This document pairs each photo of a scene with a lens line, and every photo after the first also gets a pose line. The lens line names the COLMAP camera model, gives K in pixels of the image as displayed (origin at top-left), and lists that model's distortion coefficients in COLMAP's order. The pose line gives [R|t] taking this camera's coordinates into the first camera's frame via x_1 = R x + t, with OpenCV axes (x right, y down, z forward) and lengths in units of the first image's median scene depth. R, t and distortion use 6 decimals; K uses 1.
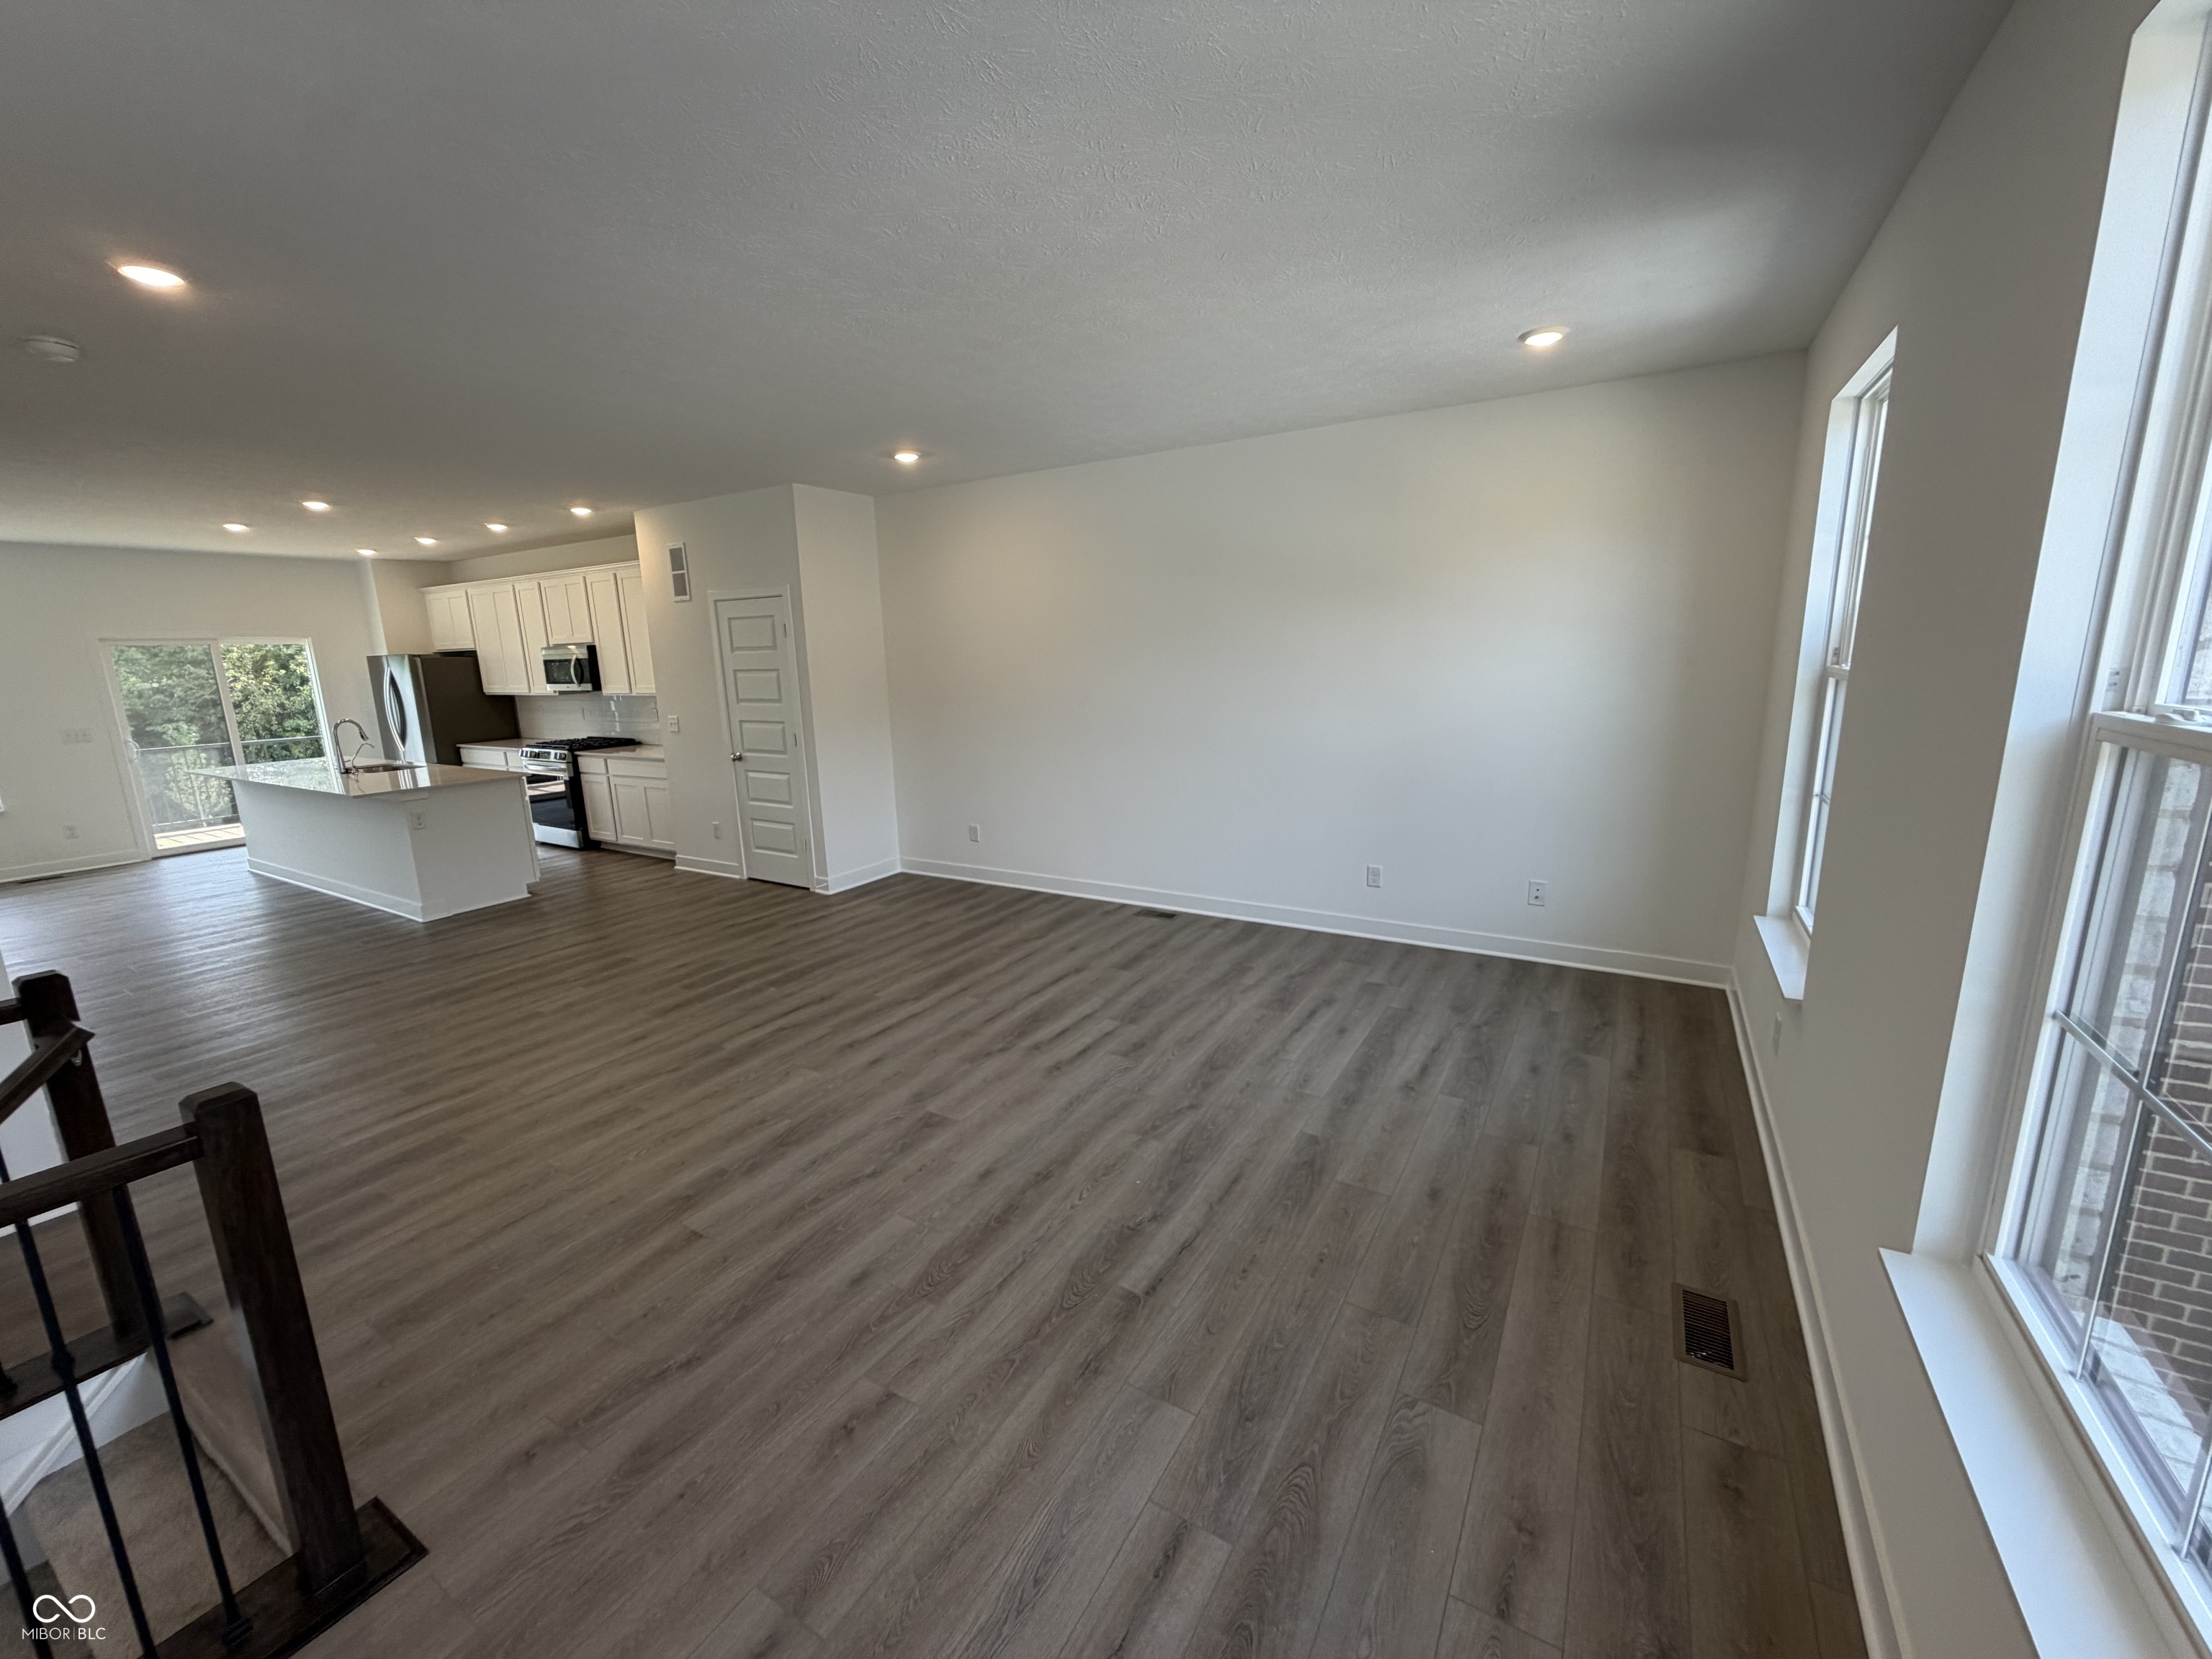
lens RADIAL K [[886.9, 0, 1107.7], [0, 886.9, 834.4], [0, 0, 1]] dist [0.001477, 0.000251]
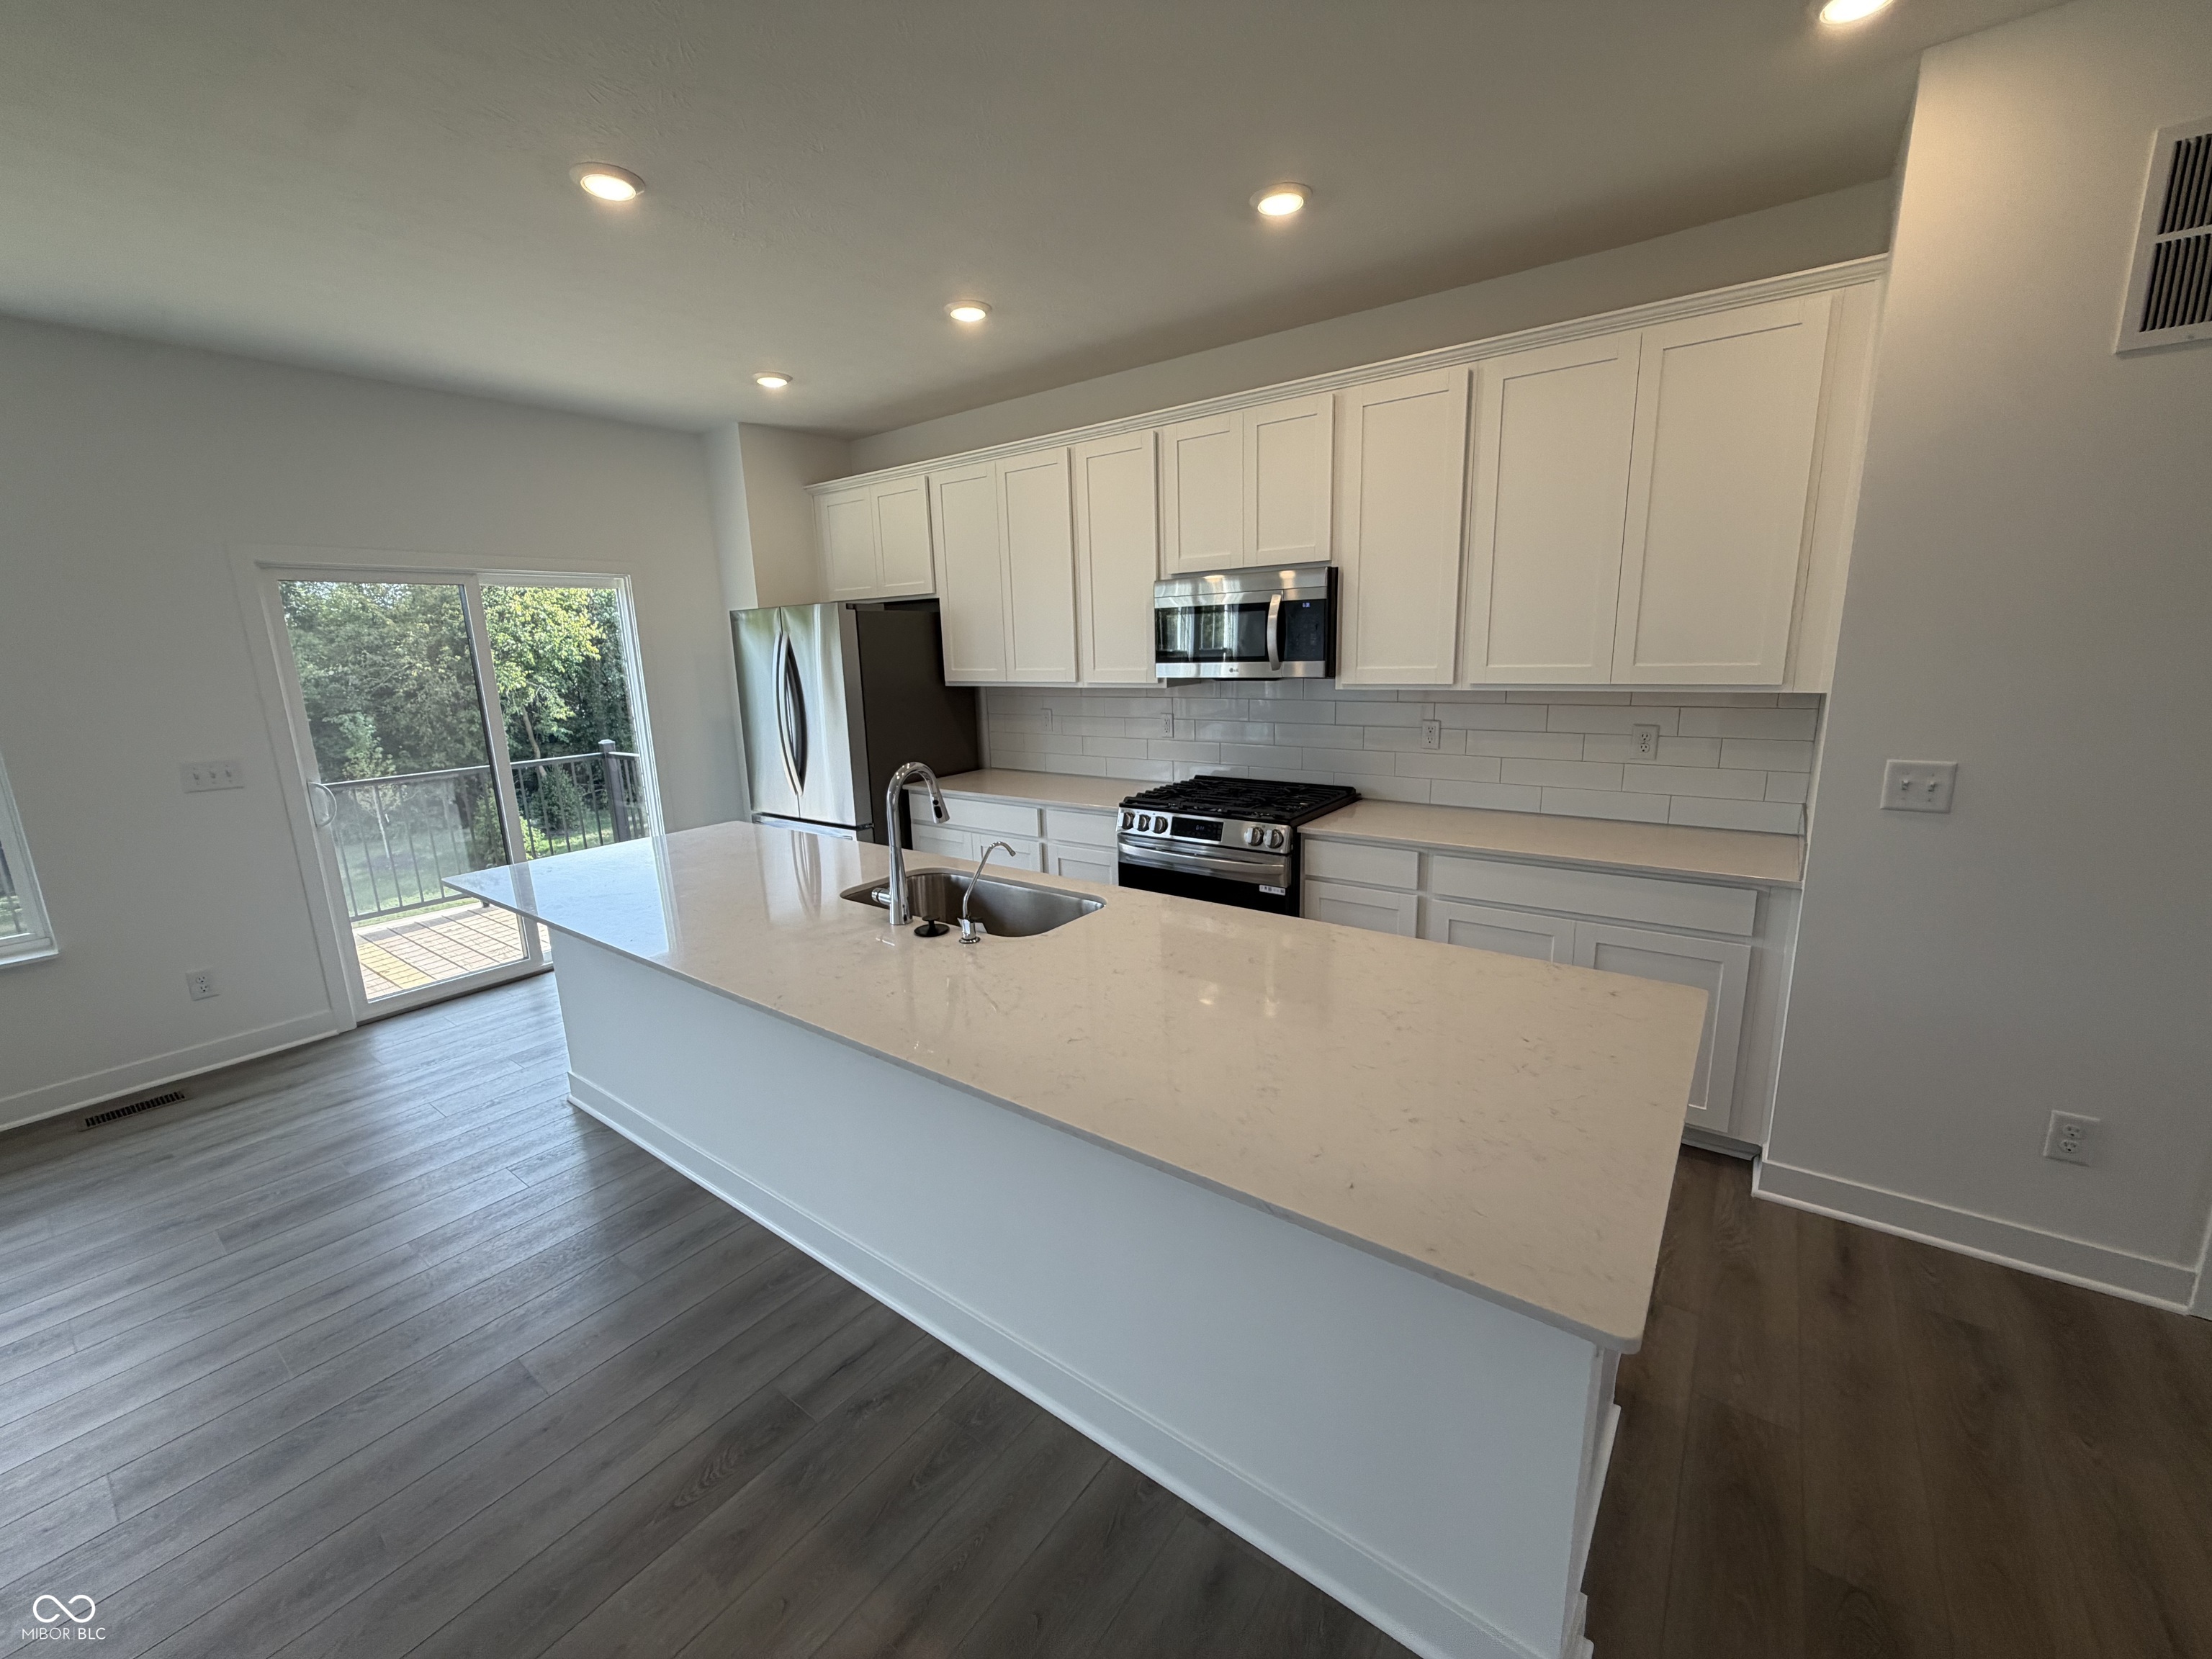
lens RADIAL K [[886.9, 0, 1102.3], [0, 886.9, 820.5], [0, 0, 1]] dist [0.001477, 0.000251]
pose [[0.994820, 0.015119, -0.100521, -0.566347], [-0.015220, 0.999884, -0.000234, -0.082600], [0.100506, 0.001762, 0.994935, 0.510301]]
